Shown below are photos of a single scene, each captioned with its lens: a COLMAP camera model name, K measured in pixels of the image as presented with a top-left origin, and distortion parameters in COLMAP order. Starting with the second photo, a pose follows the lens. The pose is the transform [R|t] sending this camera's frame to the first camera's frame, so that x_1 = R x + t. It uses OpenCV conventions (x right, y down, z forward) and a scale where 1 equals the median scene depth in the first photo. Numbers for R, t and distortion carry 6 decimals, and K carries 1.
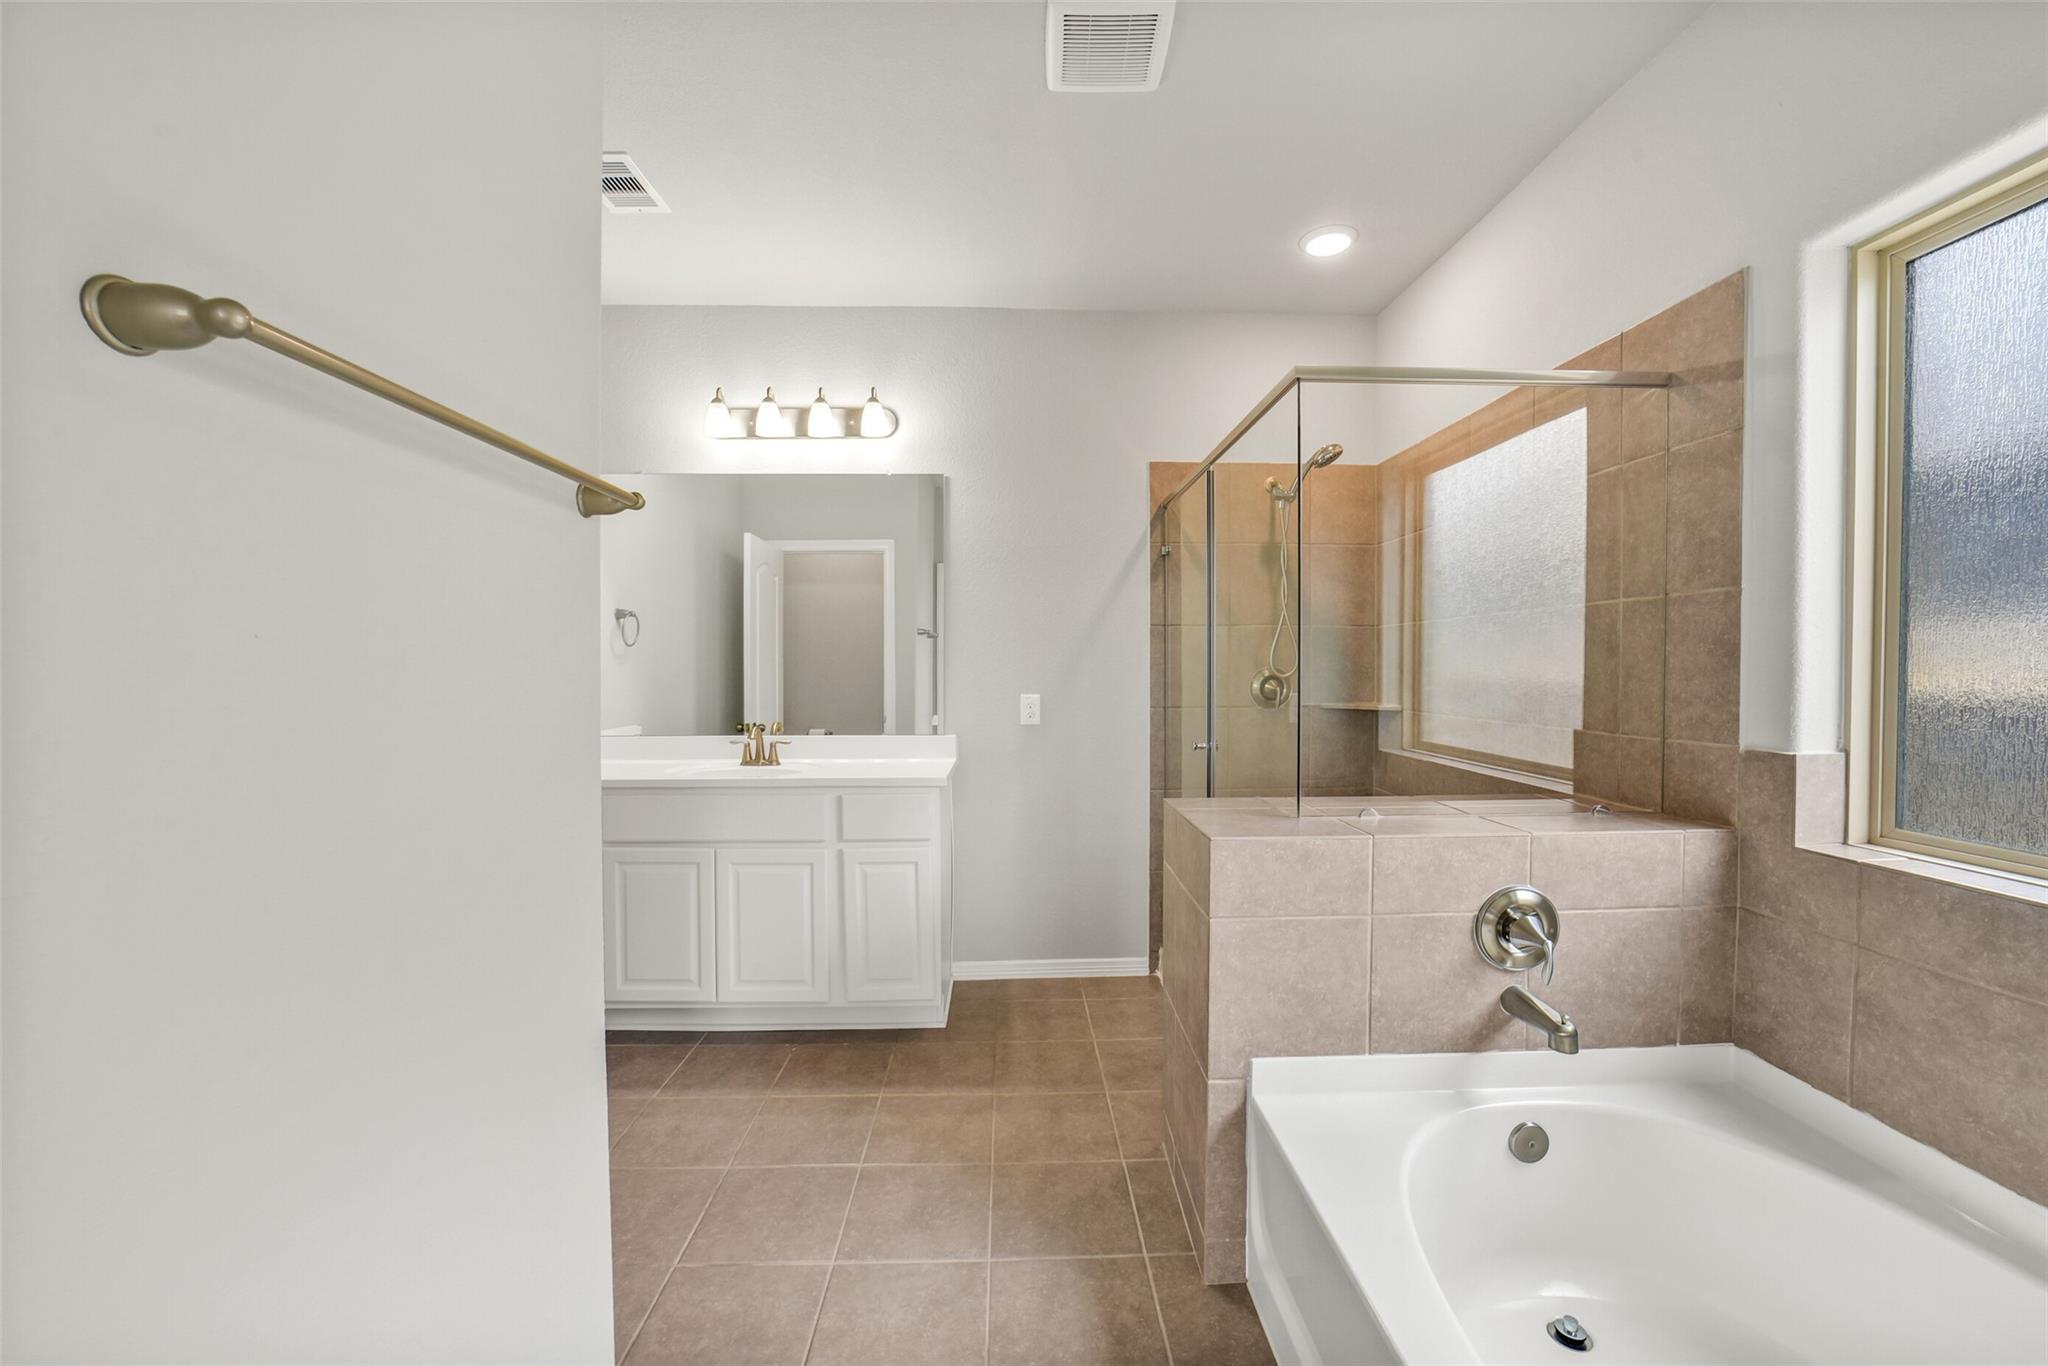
lens RADIAL K [[809.2, 0, 1034.1], [0, 809.2, 681.5], [0, 0, 1]] dist [-0.039830, 0.009123]
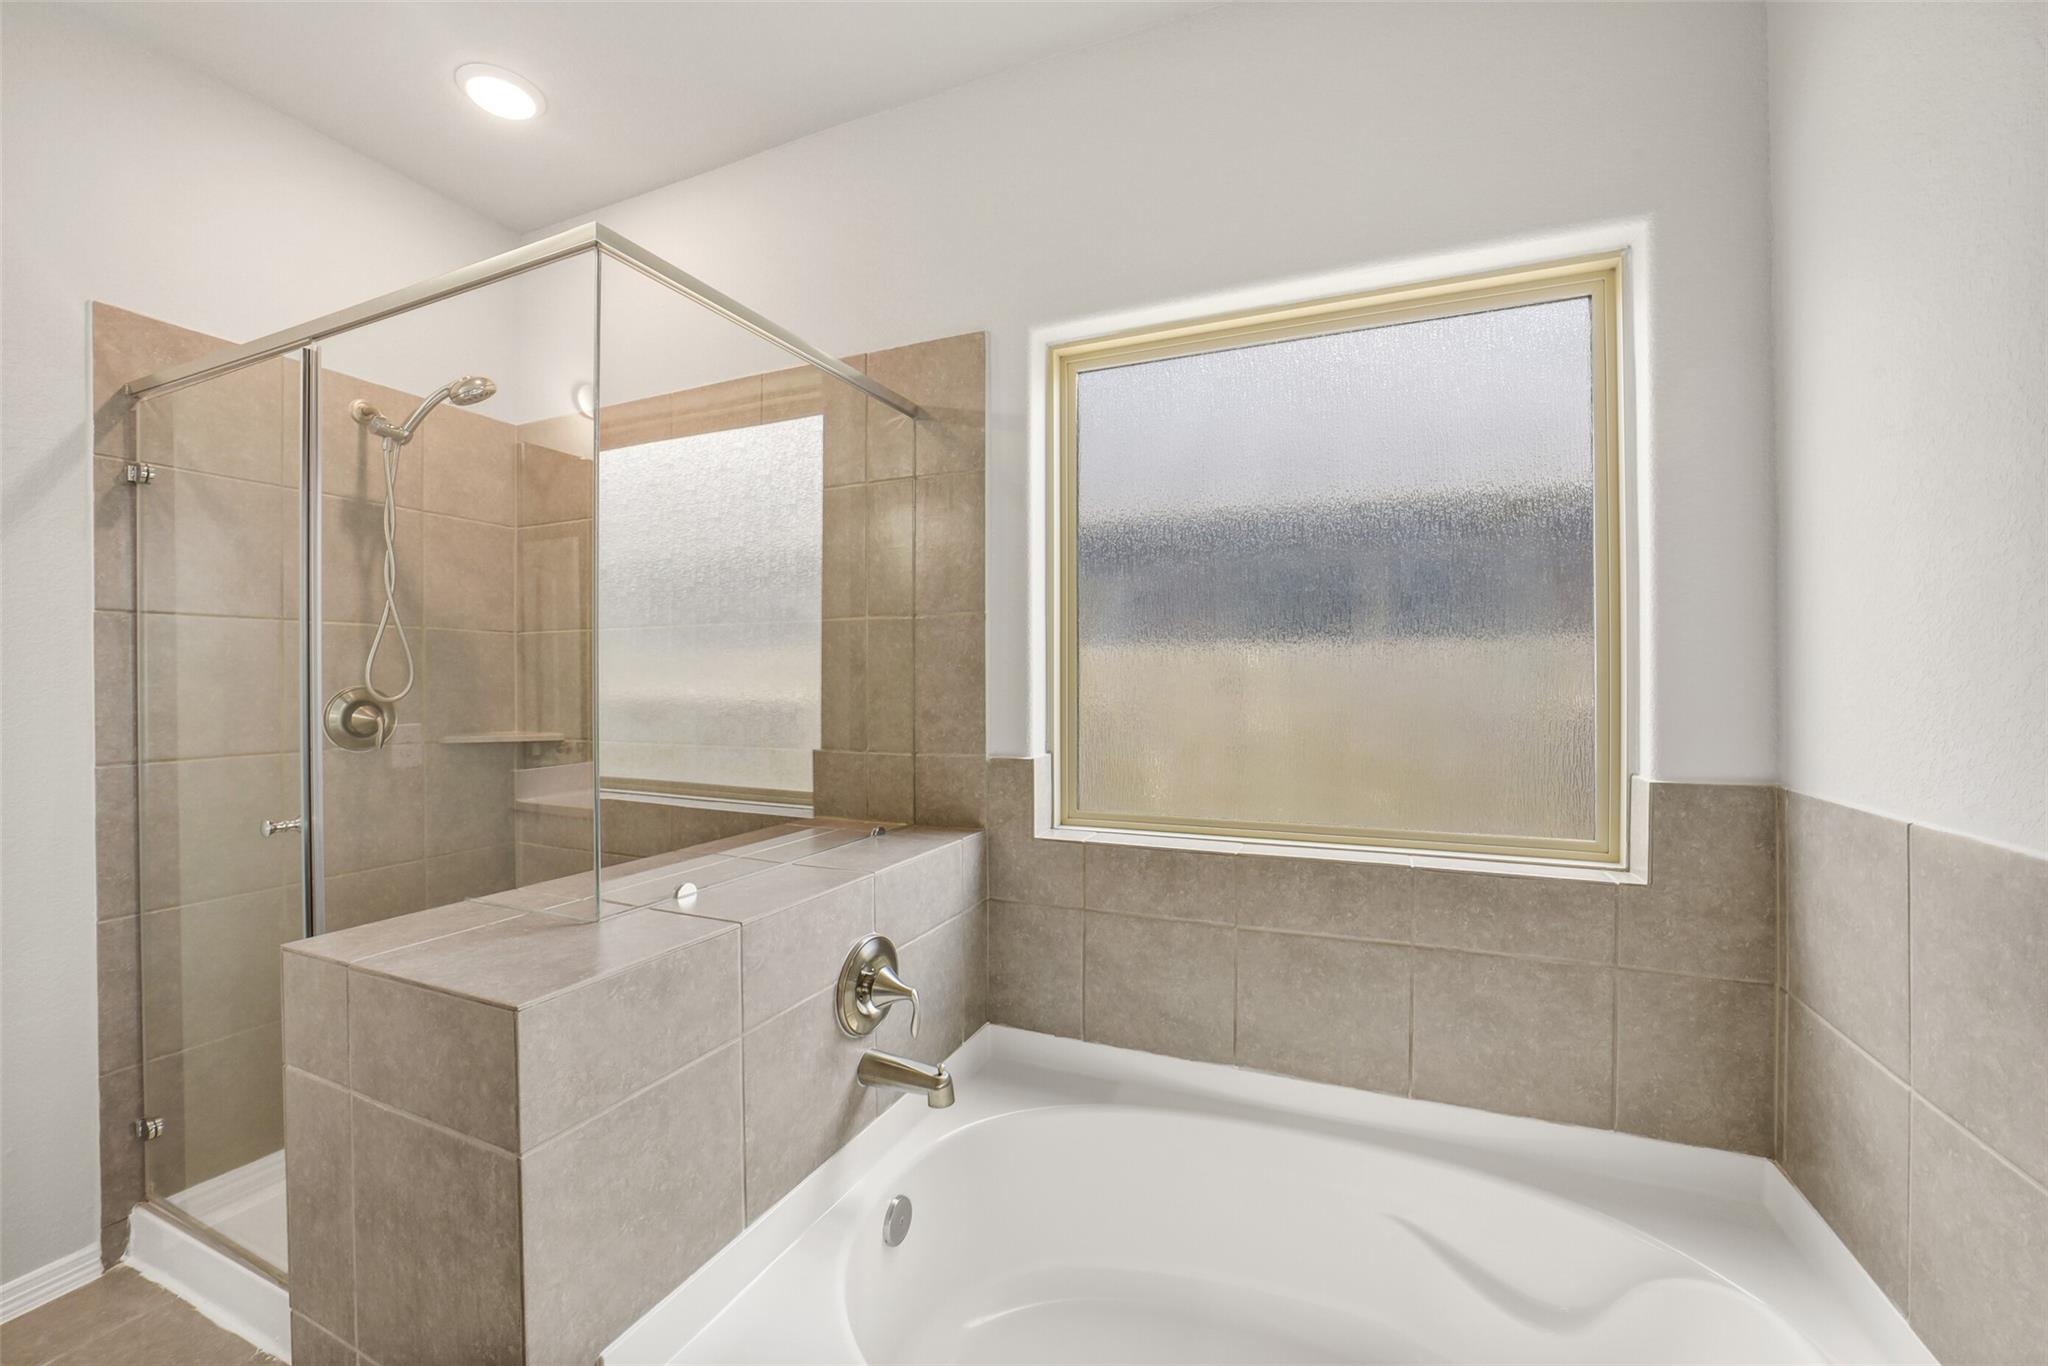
lens RADIAL K [[809.2, 0, 1034.1], [0, 809.2, 681.5], [0, 0, 1]] dist [-0.039830, 0.009123]
pose [[0.422987, -0.002510, 0.906132, -0.109040], [0.019899, 0.999781, -0.006519, -0.012841], [-0.905917, 0.020788, 0.422944, 0.432961]]
